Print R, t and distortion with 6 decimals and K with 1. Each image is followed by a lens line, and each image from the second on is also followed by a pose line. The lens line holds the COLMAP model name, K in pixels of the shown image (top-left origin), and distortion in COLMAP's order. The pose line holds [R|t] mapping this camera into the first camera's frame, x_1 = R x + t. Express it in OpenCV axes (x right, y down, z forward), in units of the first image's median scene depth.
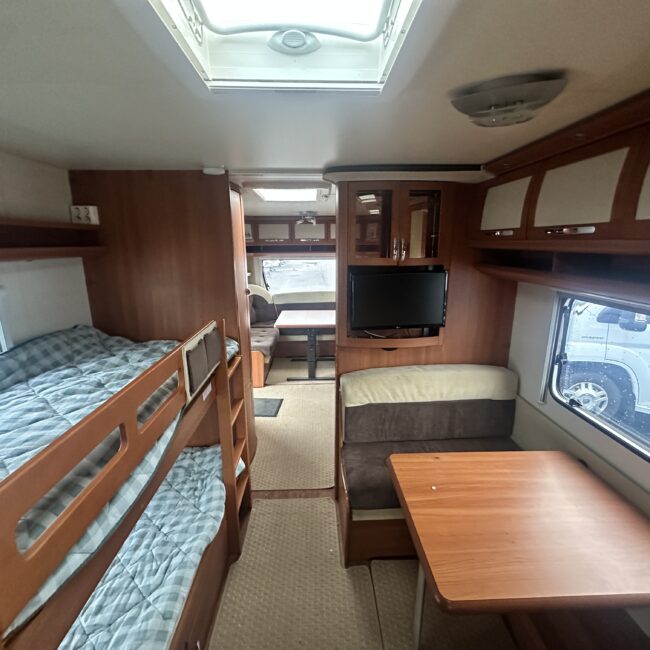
lens RADIAL K [[346.4, 0, 325.0], [0, 346.4, 328.1], [0, 0, 1]] dist [0.003653, -0.000284]
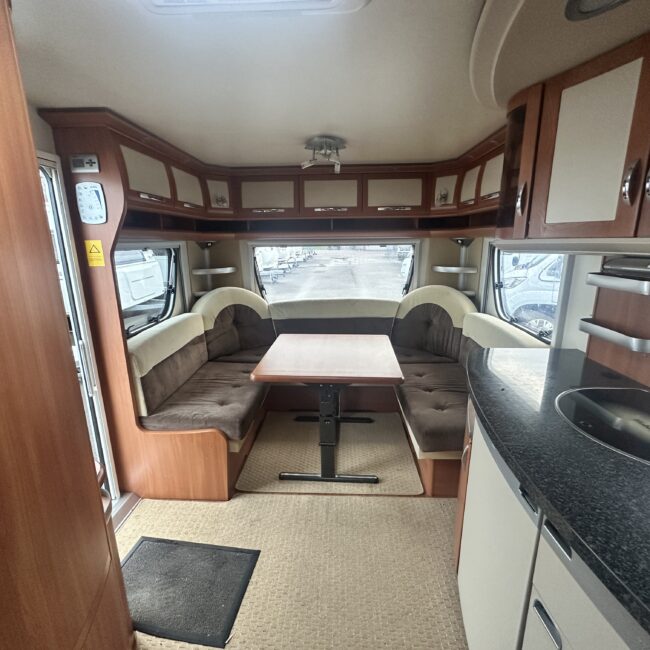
lens RADIAL K [[346.4, 0, 323.2], [0, 346.4, 323.2], [0, 0, 1]] dist [0.003653, -0.000284]
pose [[0.996060, 0.016441, -0.087143, -0.003738], [-0.016676, 0.999859, -0.001974, -0.068370], [0.087099, 0.003420, 0.996194, 0.442951]]
